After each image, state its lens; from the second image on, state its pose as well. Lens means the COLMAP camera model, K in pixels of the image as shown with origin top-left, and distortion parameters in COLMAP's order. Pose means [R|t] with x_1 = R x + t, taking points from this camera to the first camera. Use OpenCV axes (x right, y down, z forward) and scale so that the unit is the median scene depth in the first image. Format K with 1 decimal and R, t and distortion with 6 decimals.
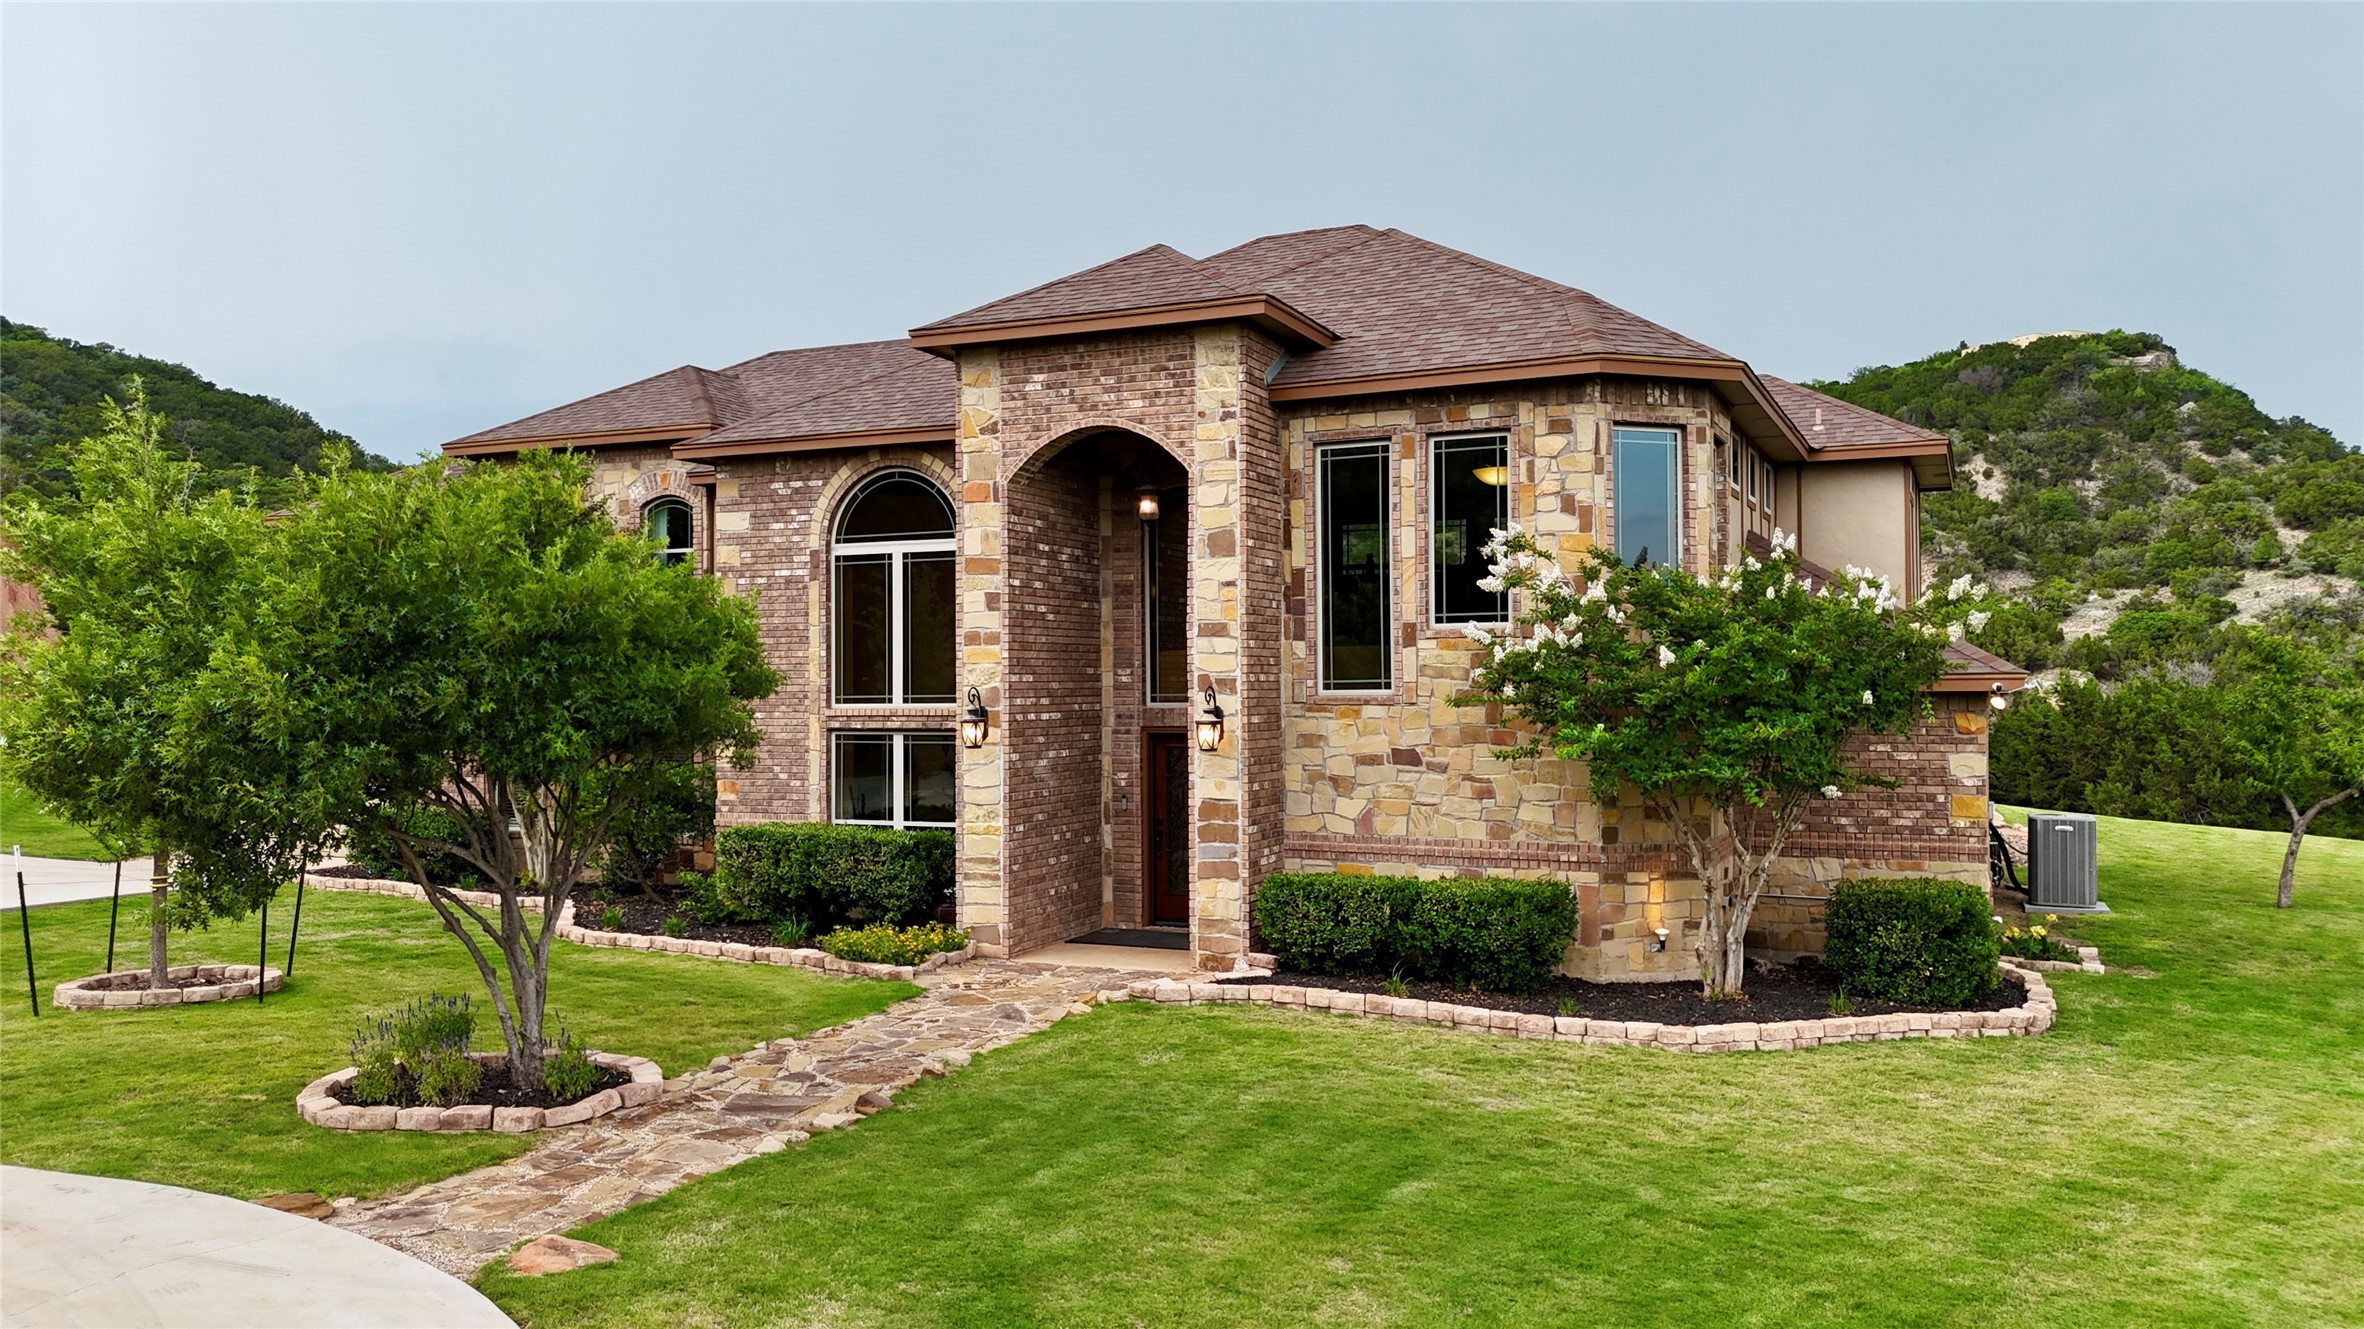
lens RADIAL K [[1745.5, 0, 1171.3], [0, 1745.5, 663.2], [0, 0, 1]] dist [0.086183, -0.076099]
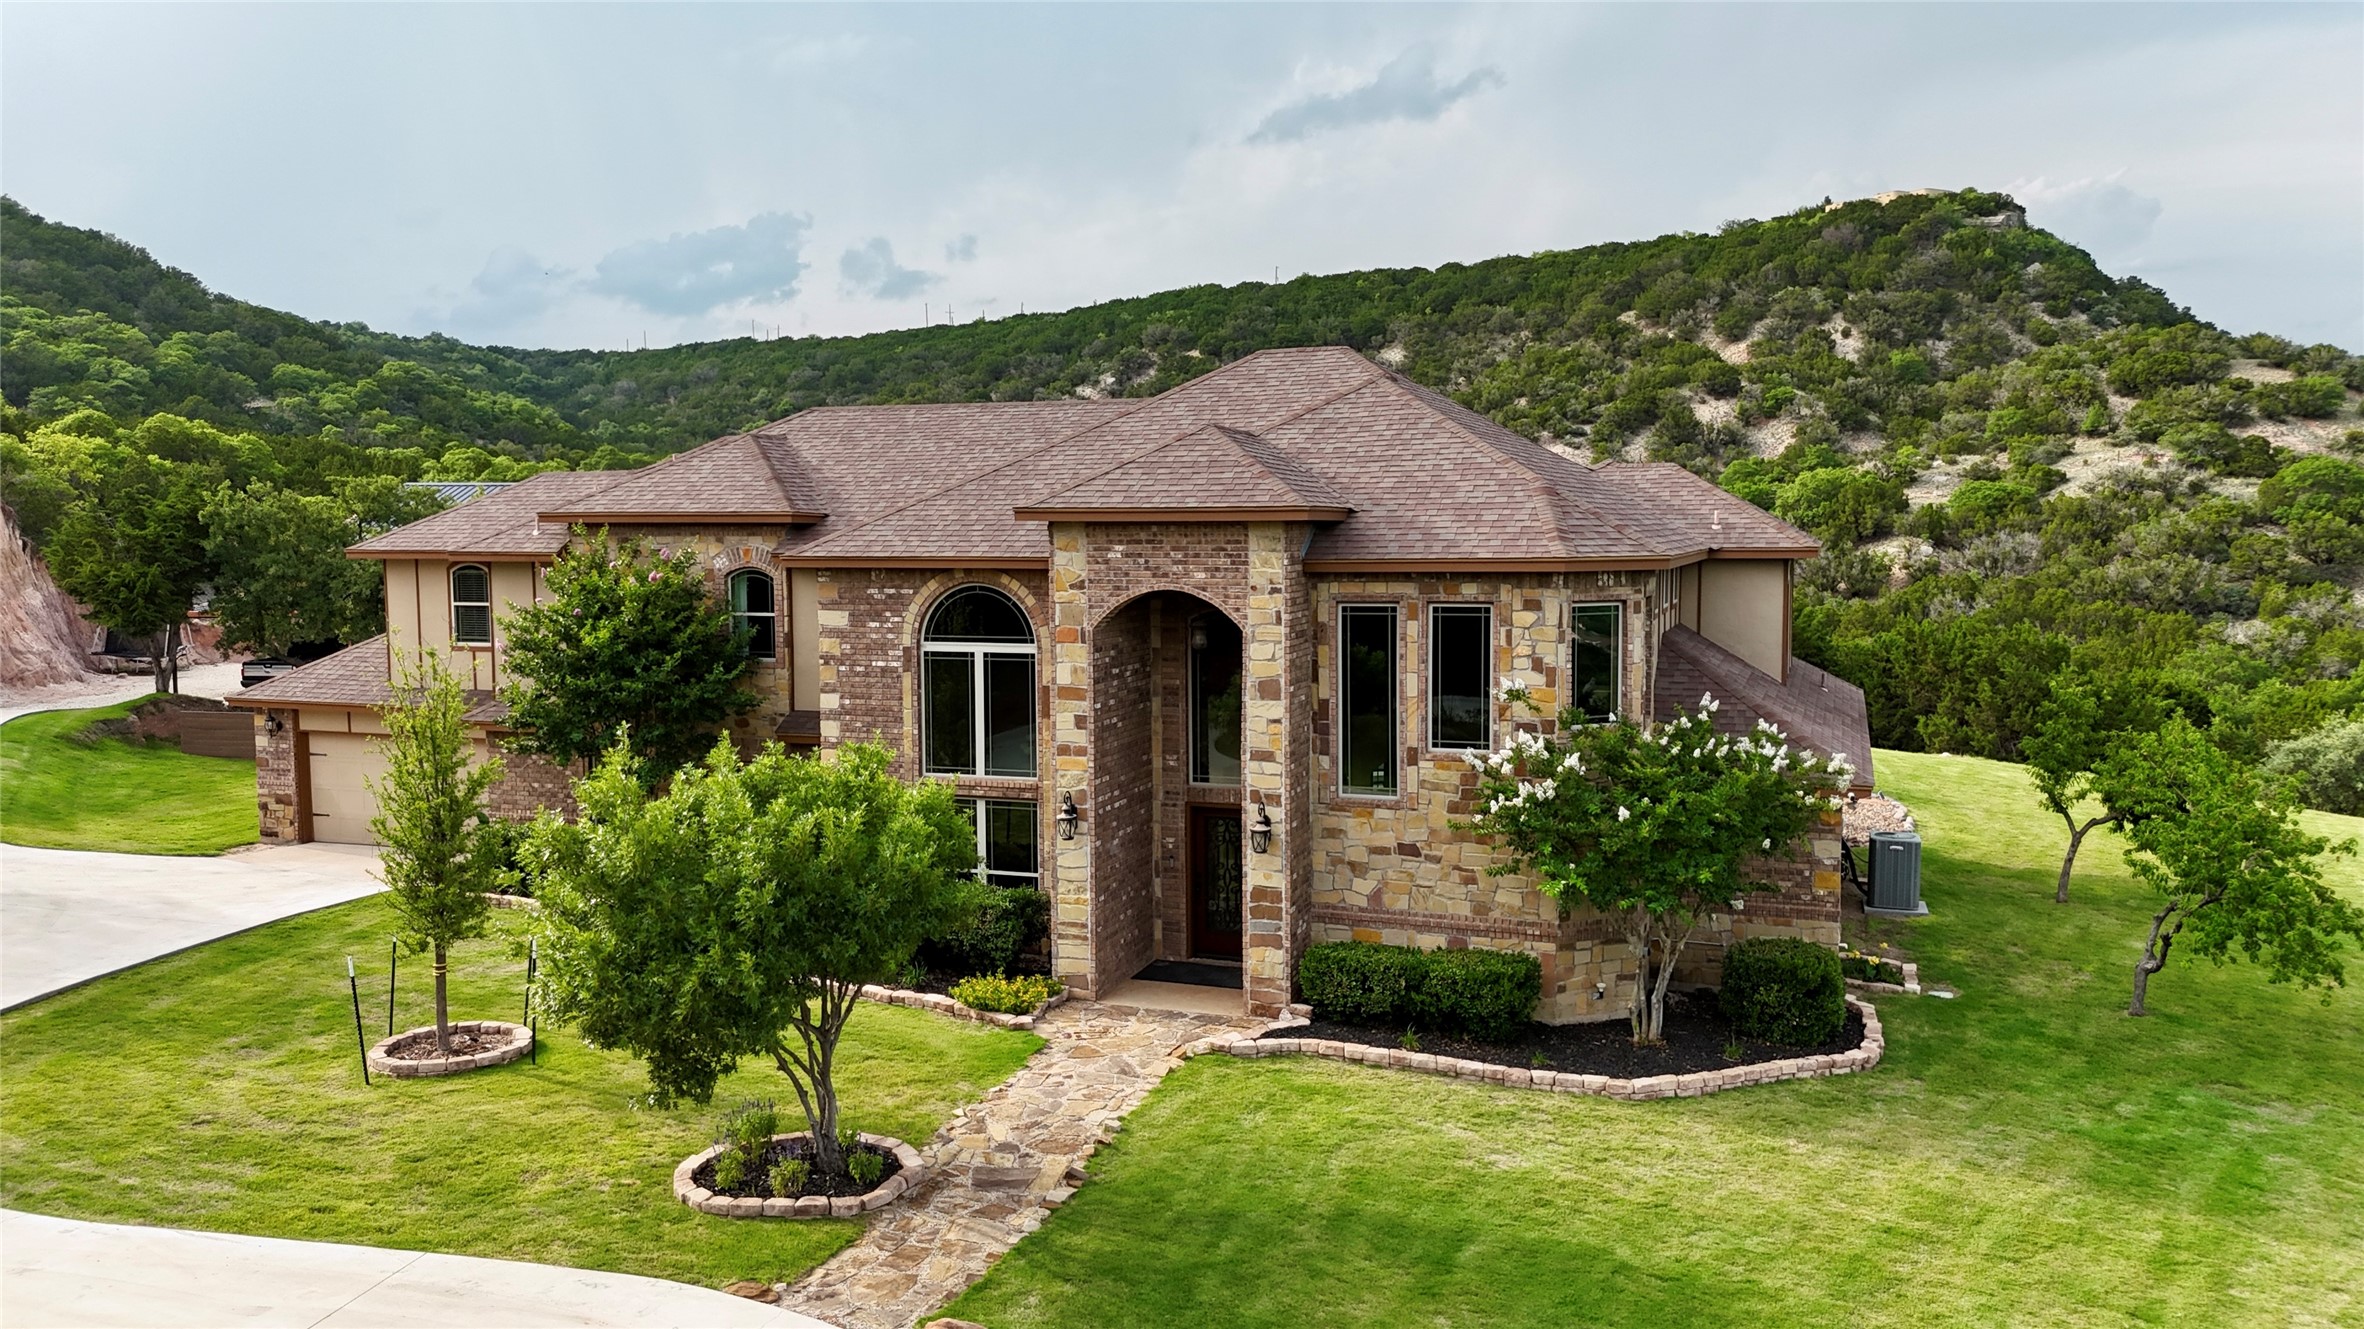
lens RADIAL K [[1745.5, 0, 1171.3], [0, 1745.5, 663.2], [0, 0, 1]] dist [0.086183, -0.076099]
pose [[0.997391, -0.007309, 0.071819, -0.130827], [0.000424, 0.995438, 0.095407, -0.203686], [-0.072189, -0.095128, 0.992844, -0.257764]]
